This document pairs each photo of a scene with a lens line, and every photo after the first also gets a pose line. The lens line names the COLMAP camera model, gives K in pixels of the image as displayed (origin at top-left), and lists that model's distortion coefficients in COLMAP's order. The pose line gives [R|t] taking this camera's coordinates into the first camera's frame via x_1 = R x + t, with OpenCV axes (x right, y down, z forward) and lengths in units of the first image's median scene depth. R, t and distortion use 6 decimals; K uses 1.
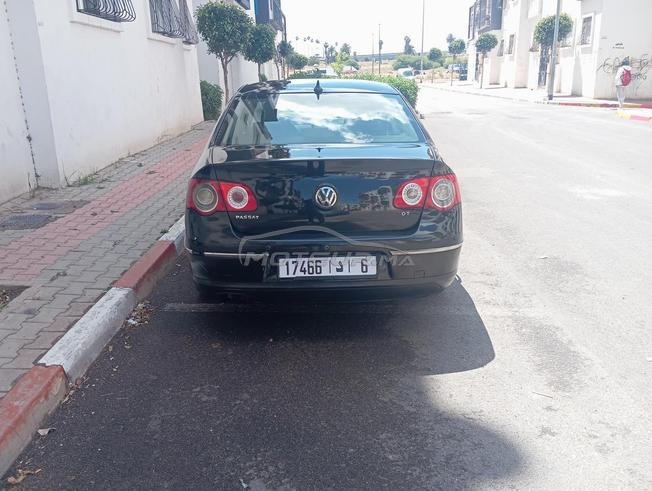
lens RADIAL K [[529.5, 0, 322.8], [0, 529.5, 240.7], [0, 0, 1]] dist [0.040946, -0.079663]
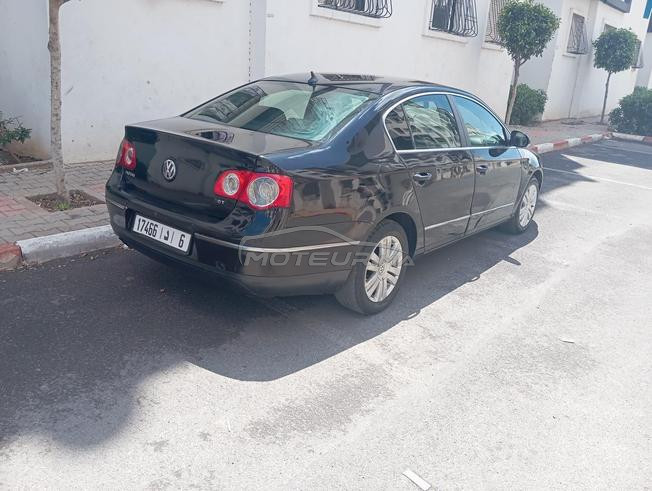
lens RADIAL K [[529.5, 0, 330.4], [0, 529.5, 245.1], [0, 0, 1]] dist [0.040946, -0.079663]
pose [[0.755499, 0.272382, -0.595844, 0.745309], [-0.270813, 0.957977, 0.094549, -0.098917], [0.596558, 0.089931, 0.797515, 0.270589]]
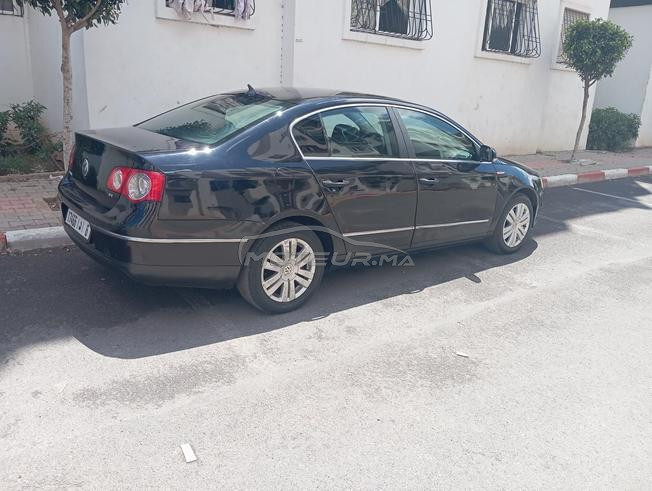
lens RADIAL K [[529.5, 0, 331.1], [0, 529.5, 247.9], [0, 0, 1]] dist [0.040946, -0.079663]
pose [[0.601604, 0.277787, -0.748937, 1.046074], [-0.300483, 0.947419, 0.110034, -0.167735], [0.740123, 0.158846, 0.653441, 0.506951]]
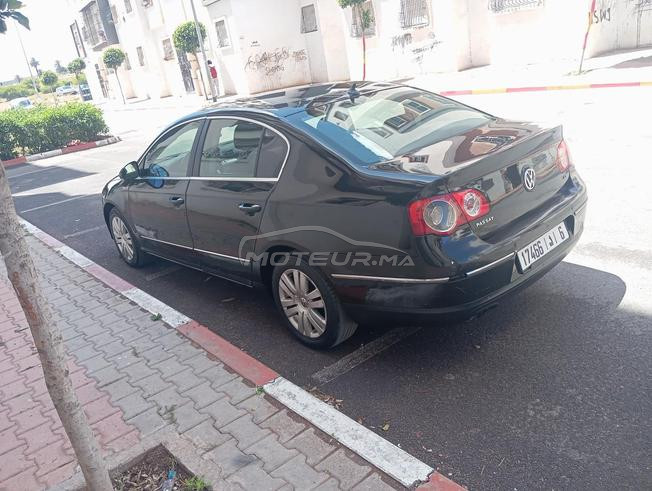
lens RADIAL K [[529.5, 0, 326.9], [0, 529.5, 247.5], [0, 0, 1]] dist [0.040946, -0.079663]
pose [[0.757517, -0.322033, 0.567858, -0.710666], [0.328093, 0.939826, 0.095304, -0.143646], [-0.564379, 0.114116, 0.817591, 0.320035]]
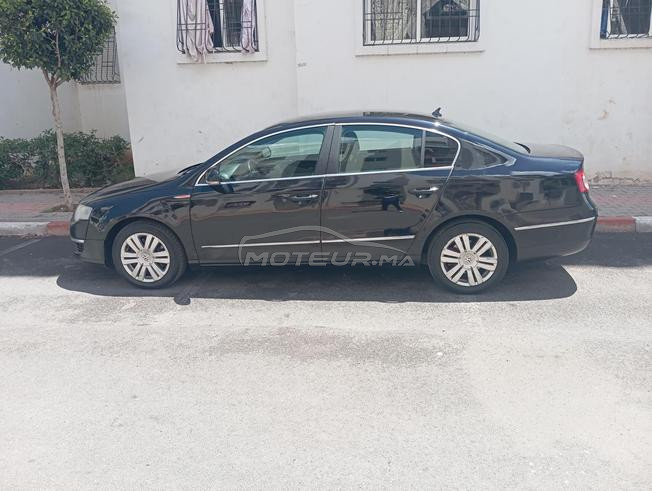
lens RADIAL K [[529.5, 0, 323.0], [0, 529.5, 245.2], [0, 0, 1]] dist [0.040946, -0.079663]
pose [[-0.093848, 0.264461, -0.959819, 1.396534], [-0.272300, 0.920496, 0.280251, -0.646681], [0.957625, 0.287660, -0.014373, 2.029946]]
